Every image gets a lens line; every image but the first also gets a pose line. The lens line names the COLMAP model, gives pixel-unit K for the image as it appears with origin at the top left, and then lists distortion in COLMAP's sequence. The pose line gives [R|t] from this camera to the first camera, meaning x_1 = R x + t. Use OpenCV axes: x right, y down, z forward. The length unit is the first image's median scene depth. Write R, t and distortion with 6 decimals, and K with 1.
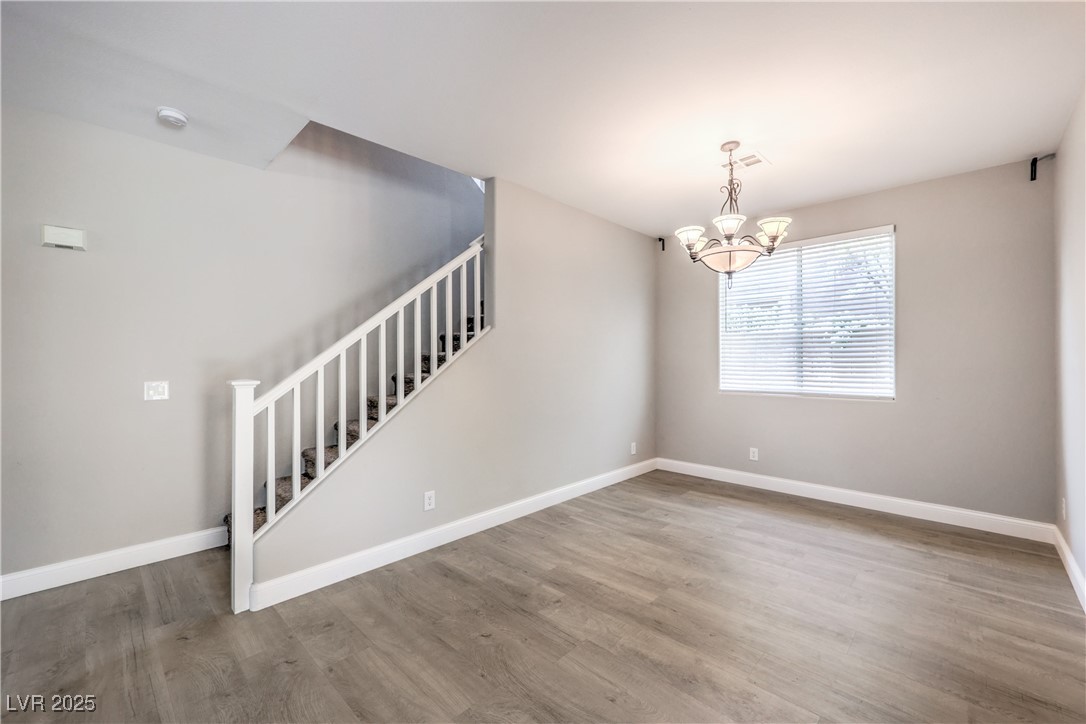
lens RADIAL K [[442.5, 0, 543.2], [0, 442.5, 362.4], [0, 0, 1]] dist [0.003921, -0.000044]
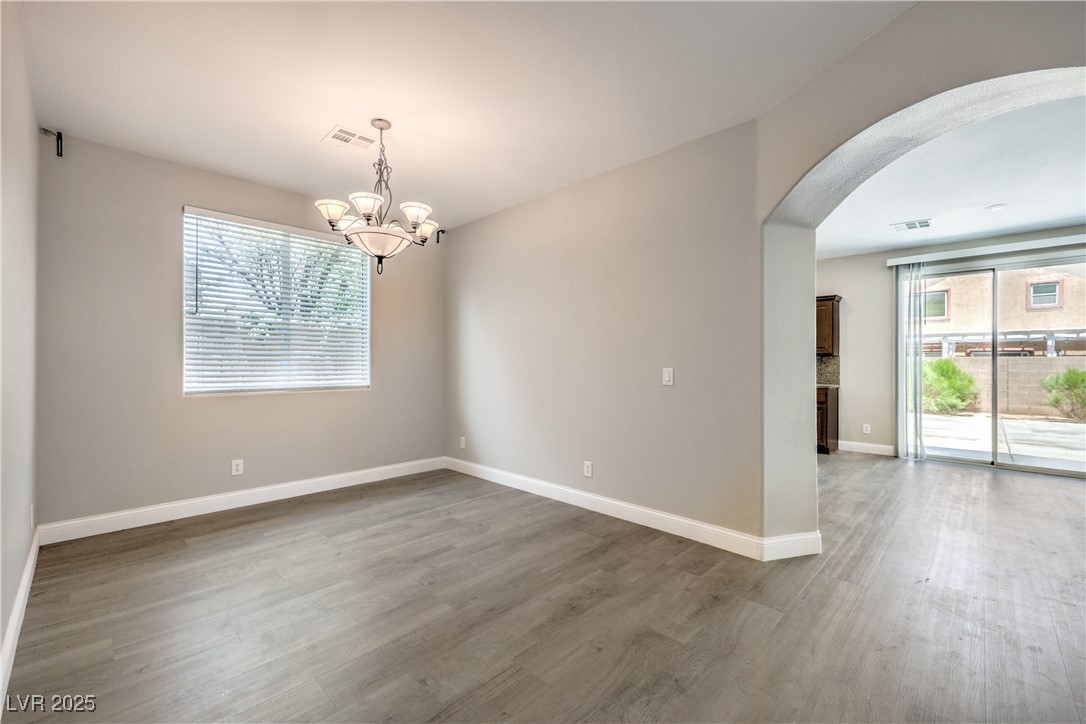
lens RADIAL K [[442.5, 0, 563.7], [0, 442.5, 363.5], [0, 0, 1]] dist [0.003921, -0.000044]
pose [[-0.010197, 0.002477, 0.999945, -0.525666], [0.002324, 0.999994, -0.002453, 0.028695], [-0.999945, 0.002298, -0.010202, 0.609548]]
